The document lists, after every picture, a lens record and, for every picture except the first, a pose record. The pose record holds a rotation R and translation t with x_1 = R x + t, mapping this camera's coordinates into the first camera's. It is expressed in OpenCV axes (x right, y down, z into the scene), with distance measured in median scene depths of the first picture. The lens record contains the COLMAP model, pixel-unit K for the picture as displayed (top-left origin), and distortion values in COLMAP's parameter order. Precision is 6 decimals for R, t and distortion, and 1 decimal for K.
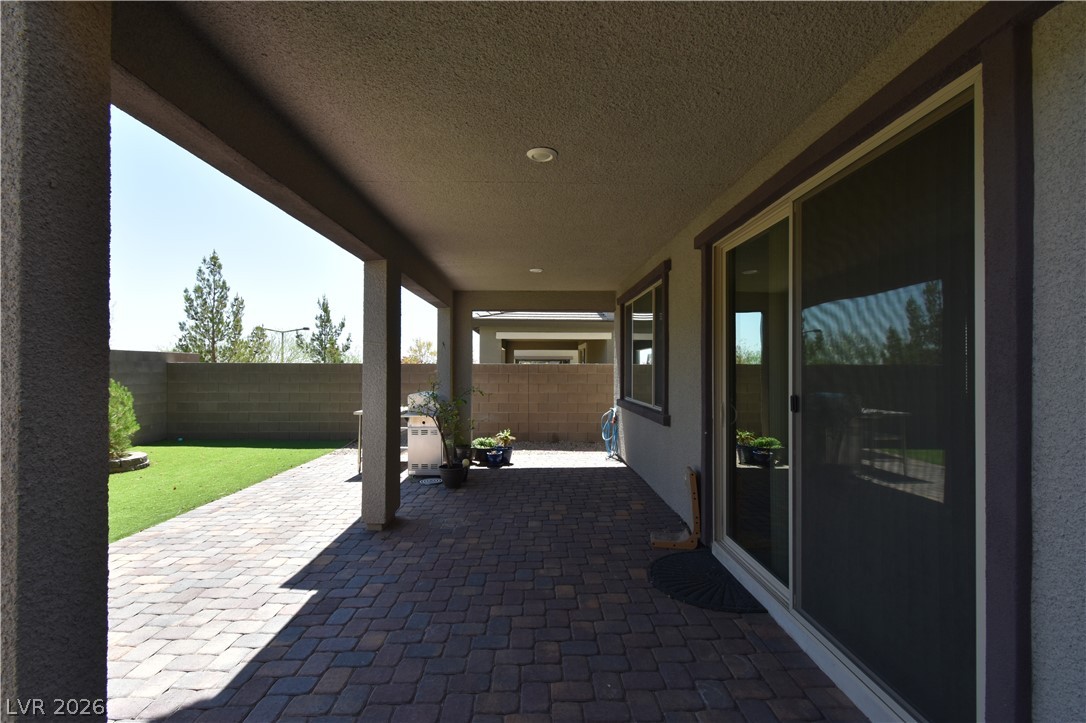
lens RADIAL K [[489.4, 0, 543.0], [0, 489.4, 361.5], [0, 0, 1]] dist [0.002883, 0.000208]
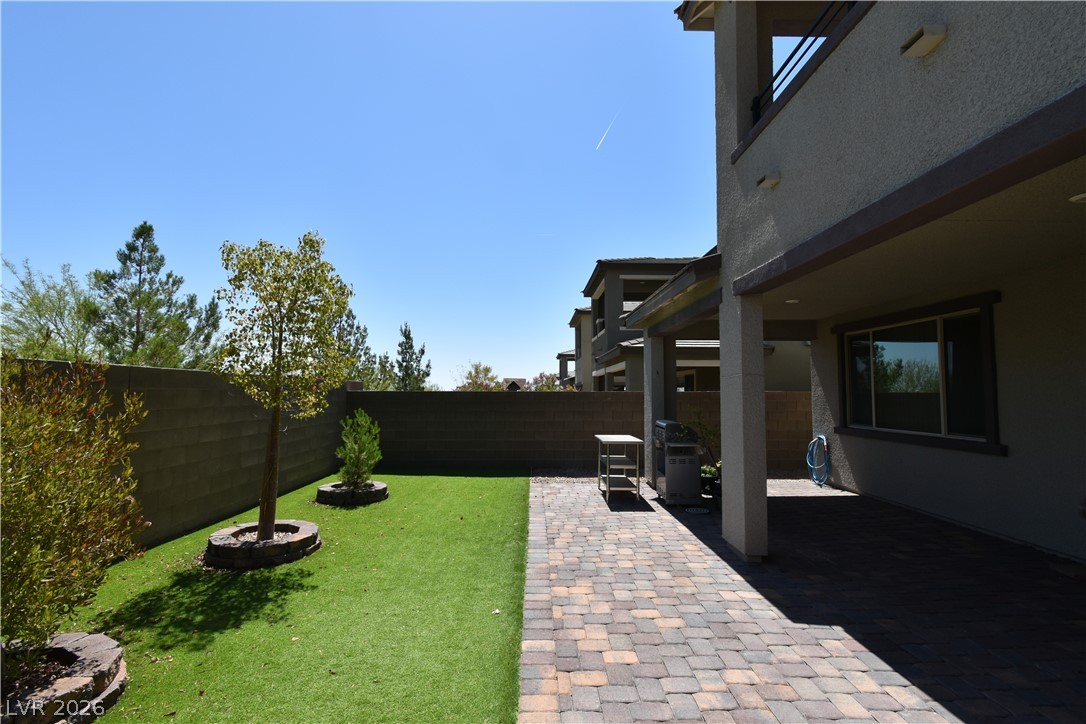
lens RADIAL K [[487.3, 0, 543.0], [0, 487.3, 362.0], [0, 0, 1]] dist [0.002322, 0.000028]
pose [[0.999999, 0.000294, 0.001353, -0.723951], [-0.000224, 0.998679, -0.051375, -0.008714], [-0.001366, 0.051374, 0.998679, -0.006362]]
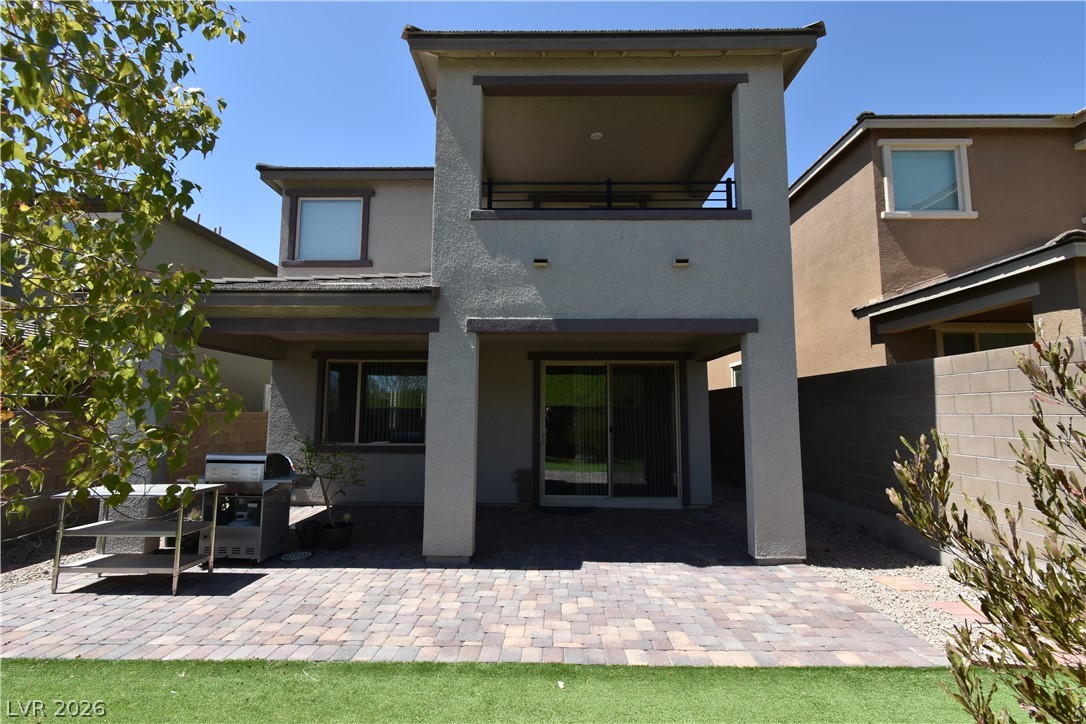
lens RADIAL K [[470.7, 0, 555.1], [0, 470.7, 363.8], [0, 0, 1]] dist [0.001559, -0.000327]
pose [[0.029279, 0.100796, 0.994476, -1.401446], [-0.014681, 0.994839, -0.100401, -0.011035], [-0.999463, -0.011660, 0.030608, 0.717869]]
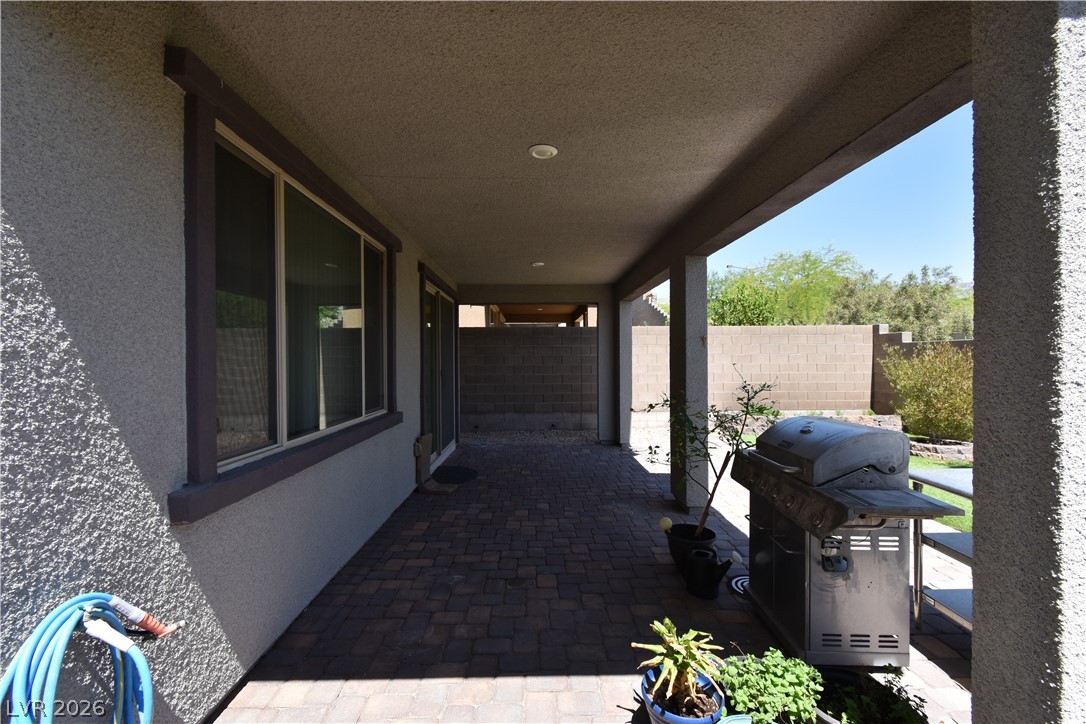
lens RADIAL K [[487.3, 0, 543.0], [0, 487.3, 362.0], [0, 0, 1]] dist [0.002322, 0.000028]
pose [[-0.999999, -0.000618, 0.001127, -0.018149], [-0.000624, 0.999983, -0.005801, 0.025420], [-0.001123, -0.005801, -0.999983, 2.005526]]
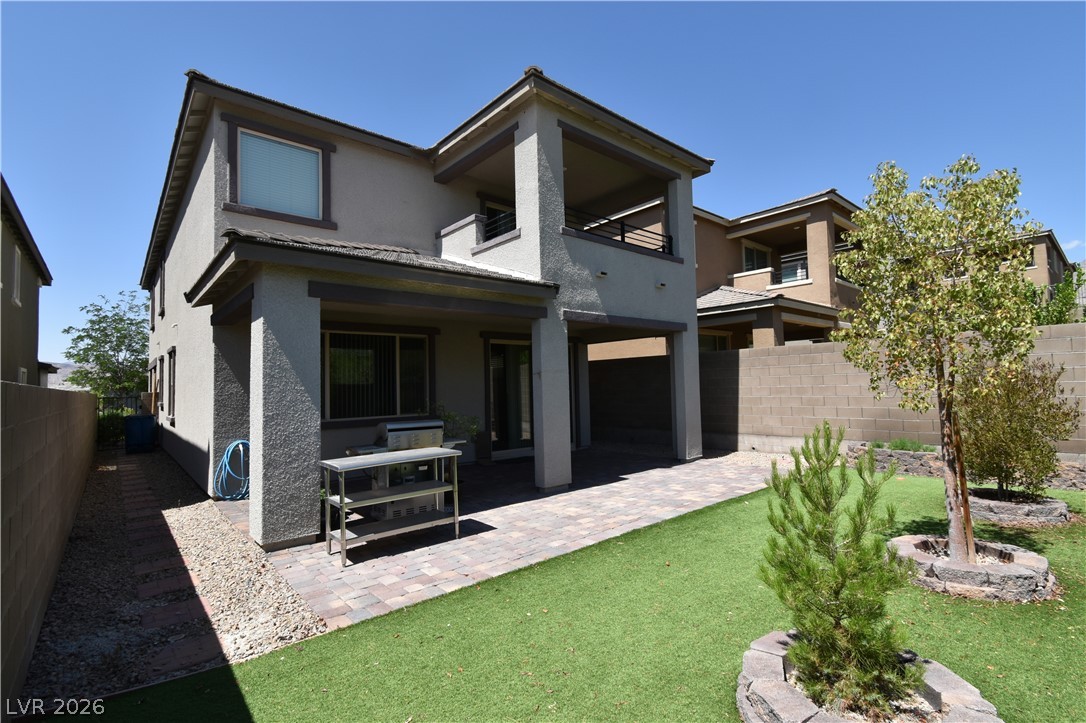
lens RADIAL K [[487.3, 0, 543.0], [0, 487.3, 361.5], [0, 0, 1]] dist [0.002322, 0.000028]
pose [[-0.633941, 0.051218, 0.771683, -1.446180], [0.014551, 0.998418, -0.054313, 0.018492], [-0.773244, -0.023202, -0.633684, 1.932228]]
